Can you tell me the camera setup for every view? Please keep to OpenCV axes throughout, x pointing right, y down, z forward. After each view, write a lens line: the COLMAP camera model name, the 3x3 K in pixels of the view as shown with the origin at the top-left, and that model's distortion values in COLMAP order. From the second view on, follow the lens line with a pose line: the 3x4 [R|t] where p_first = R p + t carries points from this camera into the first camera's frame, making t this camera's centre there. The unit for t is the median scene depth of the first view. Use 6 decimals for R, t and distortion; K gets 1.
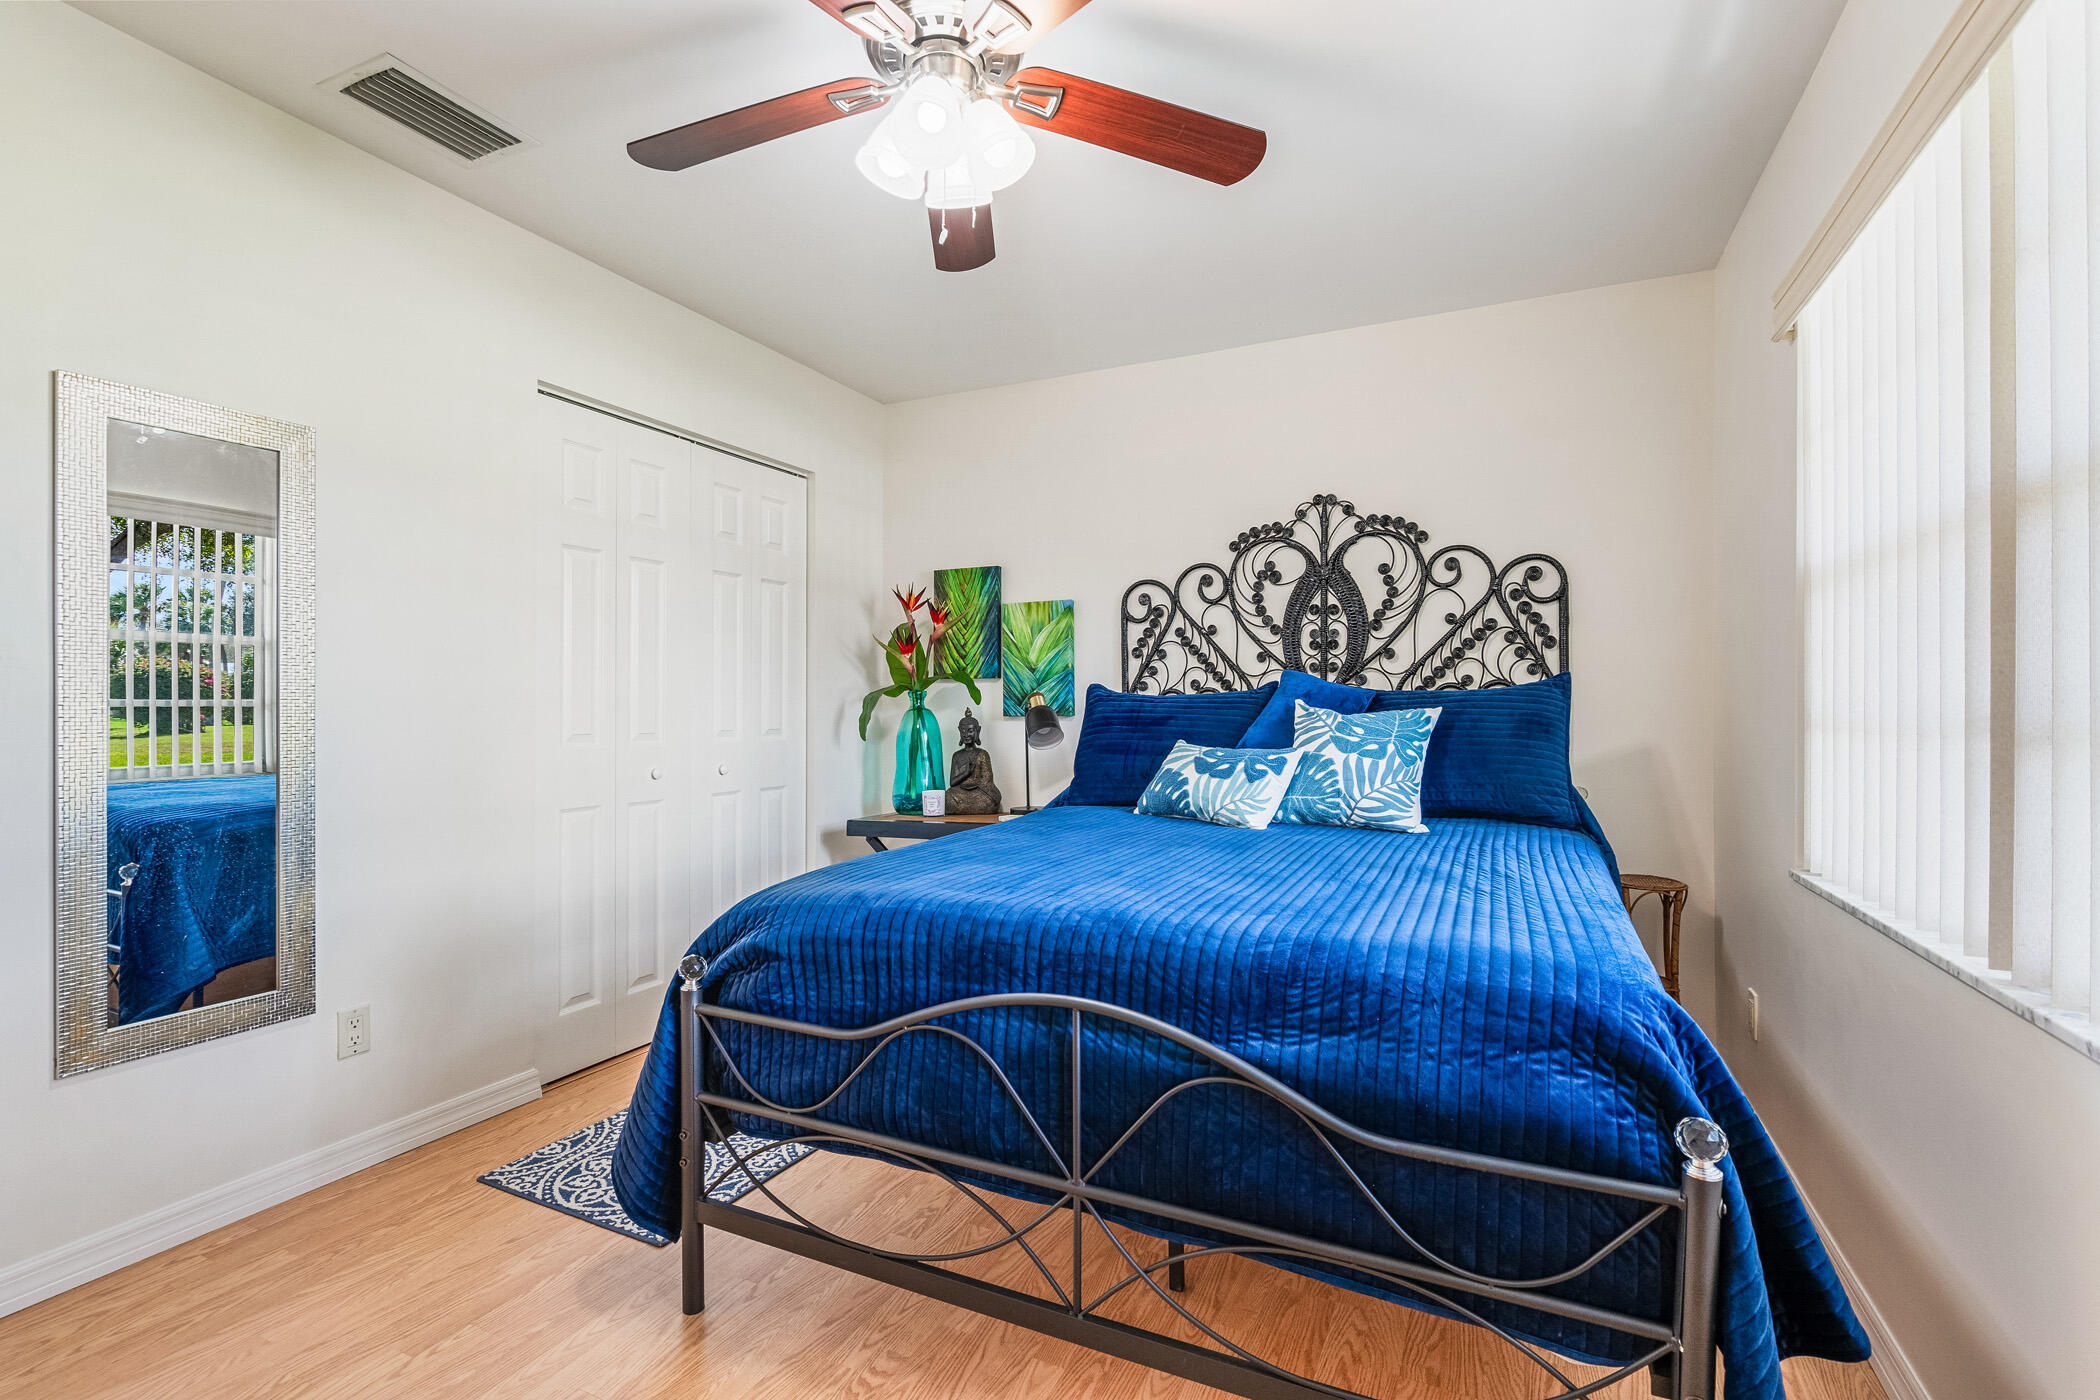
lens RADIAL K [[956.2, 0, 1052.3], [0, 956.2, 689.8], [0, 0, 1]] dist [-0.003837, 0.000989]
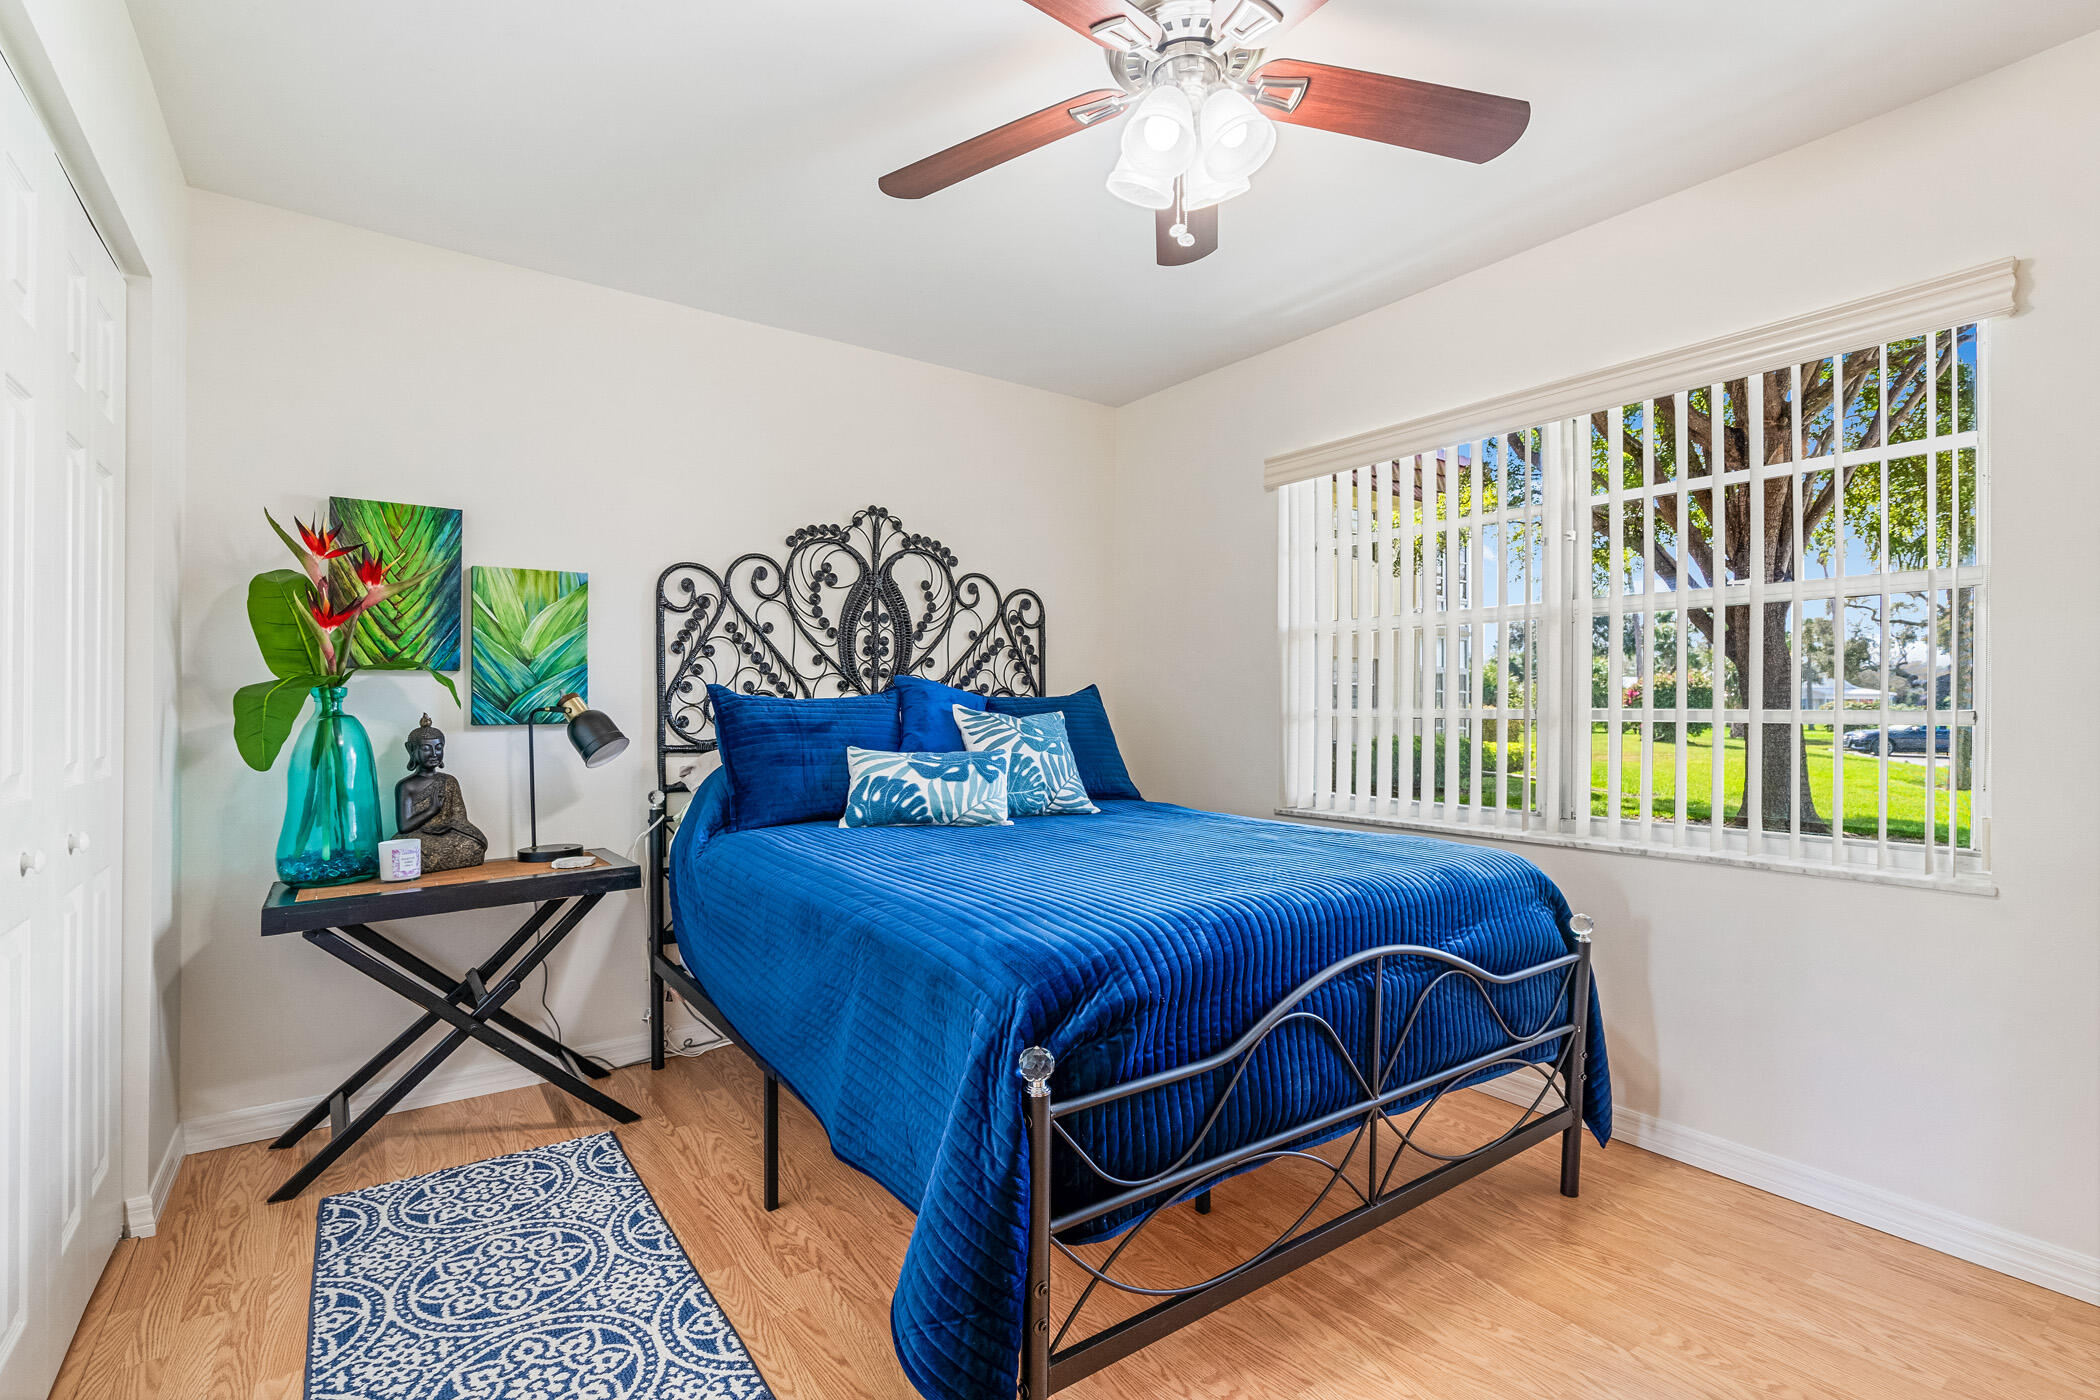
lens RADIAL K [[955.3, 0, 1050.0], [0, 955.3, 707.6], [0, 0, 1]] dist [-0.003016, 0.000069]
pose [[0.484552, -0.001158, 0.874762, -0.531094], [-0.015970, 0.999821, 0.010170, 0.000827], [-0.874617, -0.018898, 0.484447, 0.326733]]
